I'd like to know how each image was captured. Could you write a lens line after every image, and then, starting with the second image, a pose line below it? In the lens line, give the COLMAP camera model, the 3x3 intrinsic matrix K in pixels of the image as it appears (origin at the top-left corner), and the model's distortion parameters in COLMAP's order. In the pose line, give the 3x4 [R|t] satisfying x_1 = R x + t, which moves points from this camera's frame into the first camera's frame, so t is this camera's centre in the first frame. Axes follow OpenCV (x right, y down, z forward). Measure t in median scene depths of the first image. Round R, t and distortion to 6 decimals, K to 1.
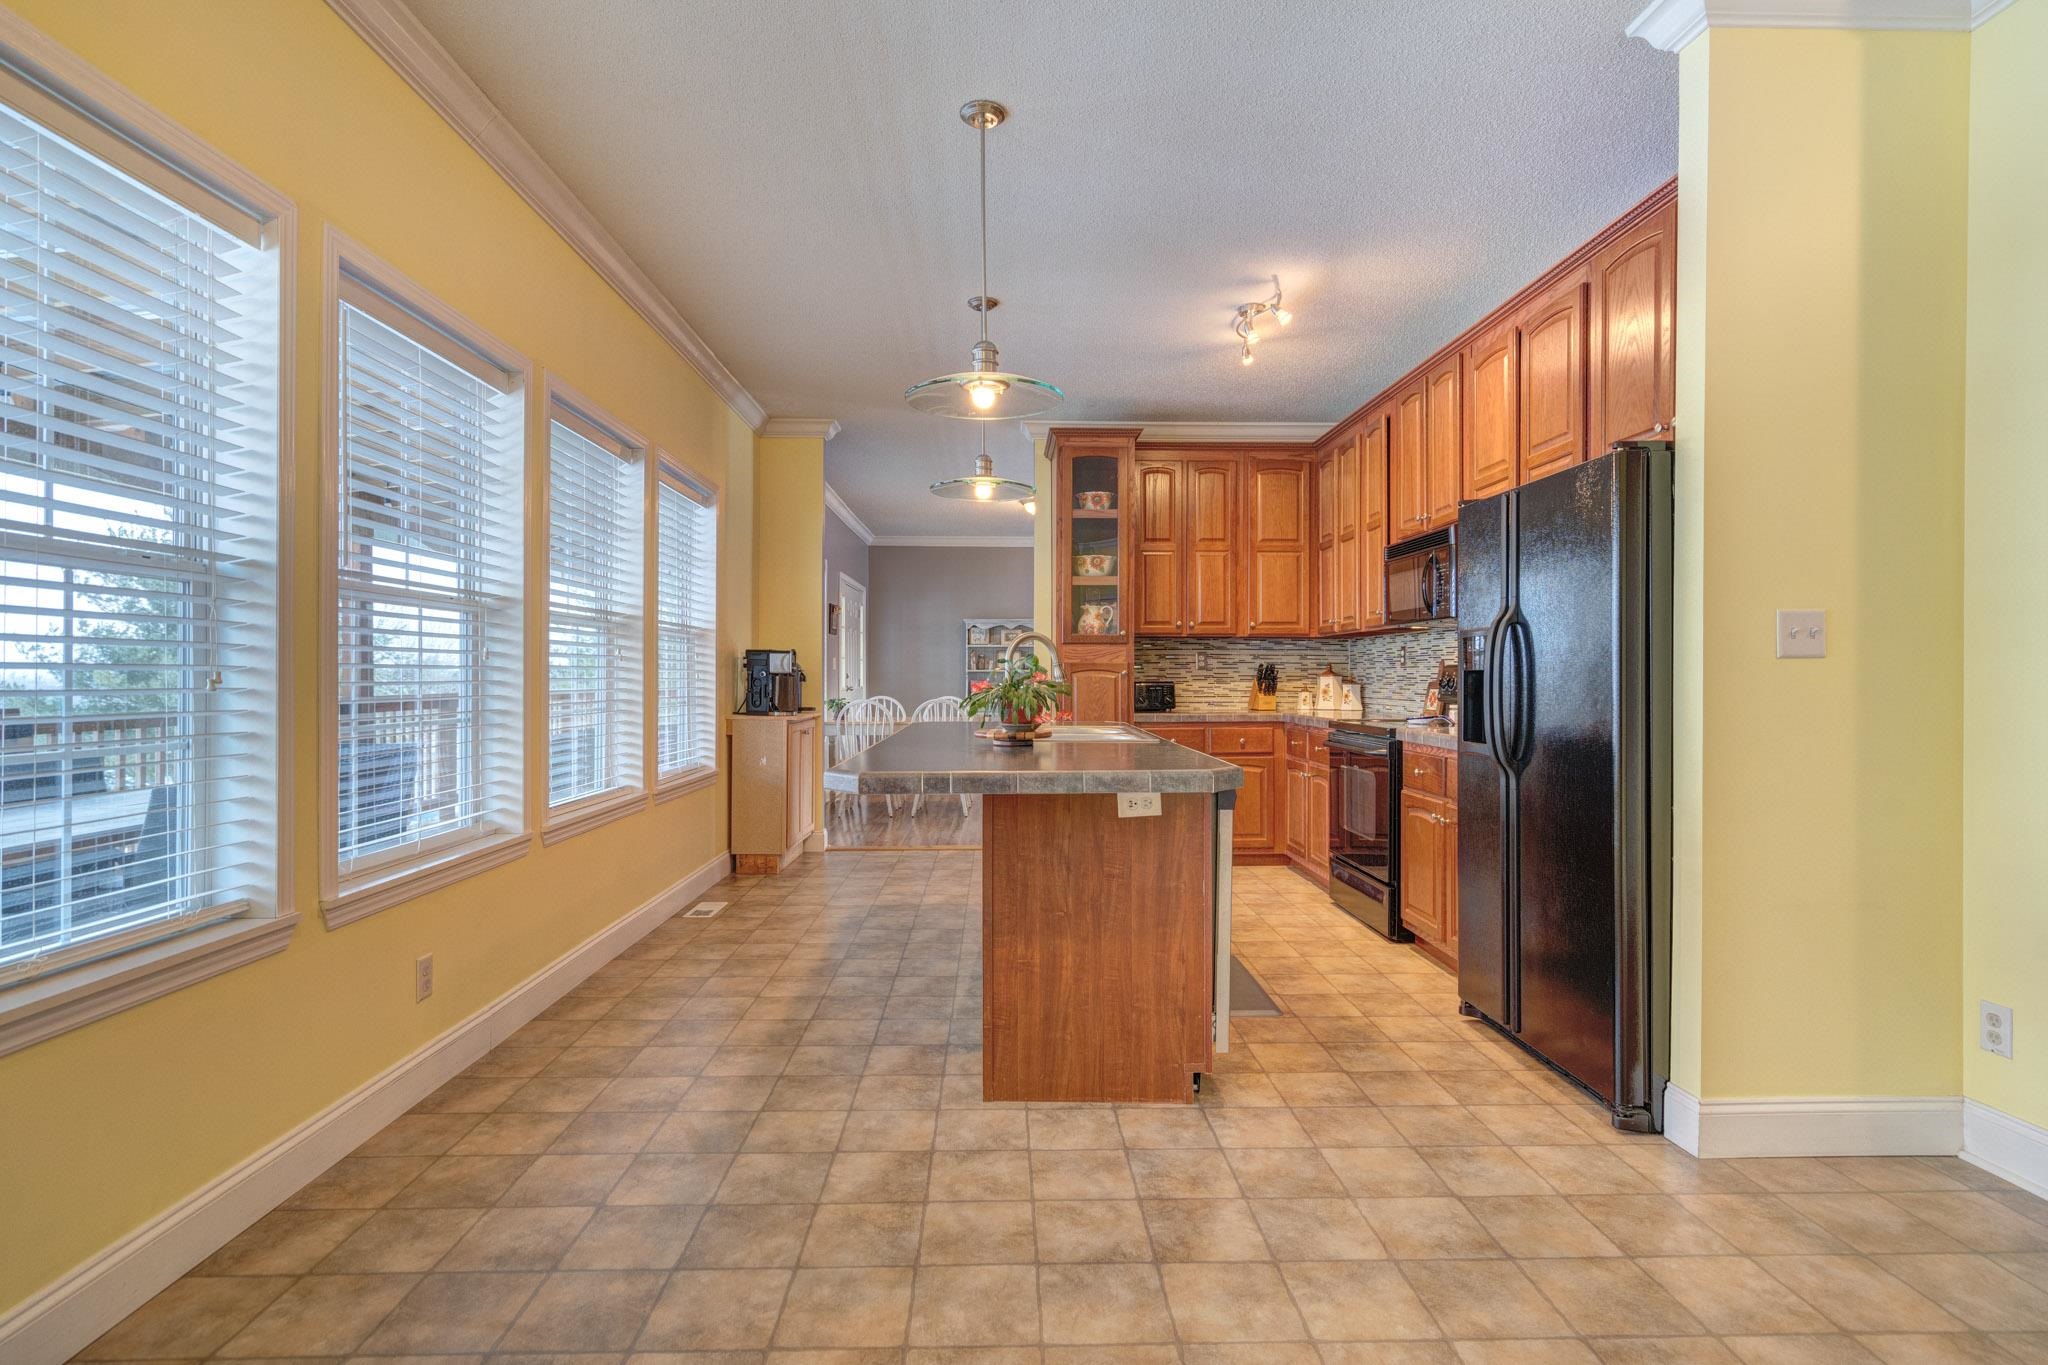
lens RADIAL K [[988.4, 0, 1019.0], [0, 988.4, 679.8], [0, 0, 1]] dist [0.000843, 0.001288]
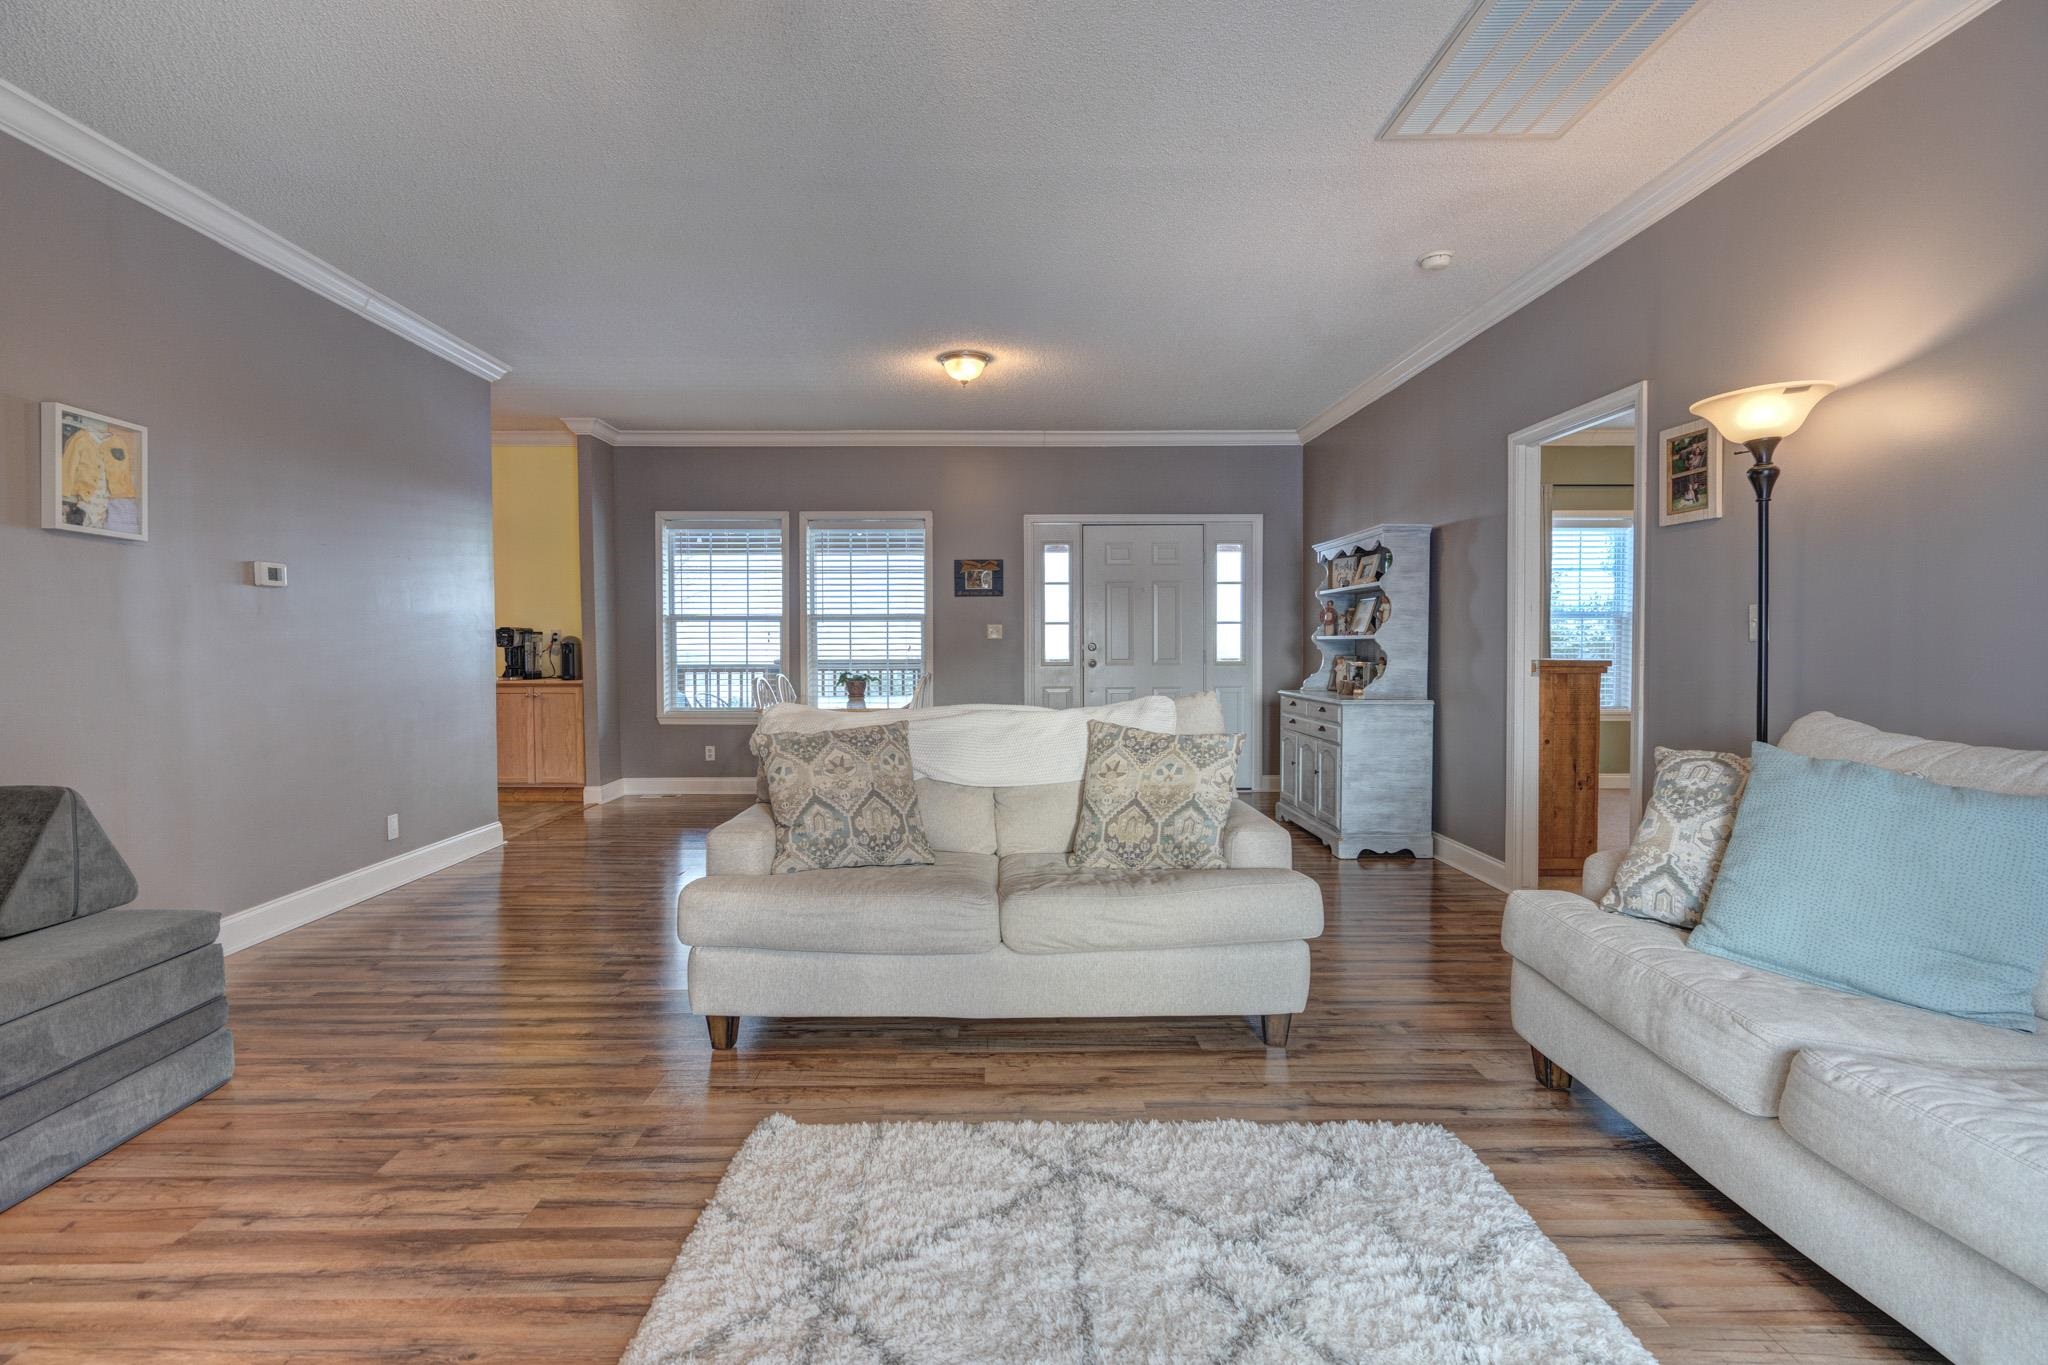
lens RADIAL K [[939.8, 0, 1002.8], [0, 939.8, 658.8], [0, 0, 1]] dist [-0.000350, 0.000597]
pose [[-0.008961, 0.017577, -0.999805, 0.932708], [-0.000658, 0.999845, 0.017584, -0.011979], [0.999960, 0.000815, -0.008948, 1.615532]]
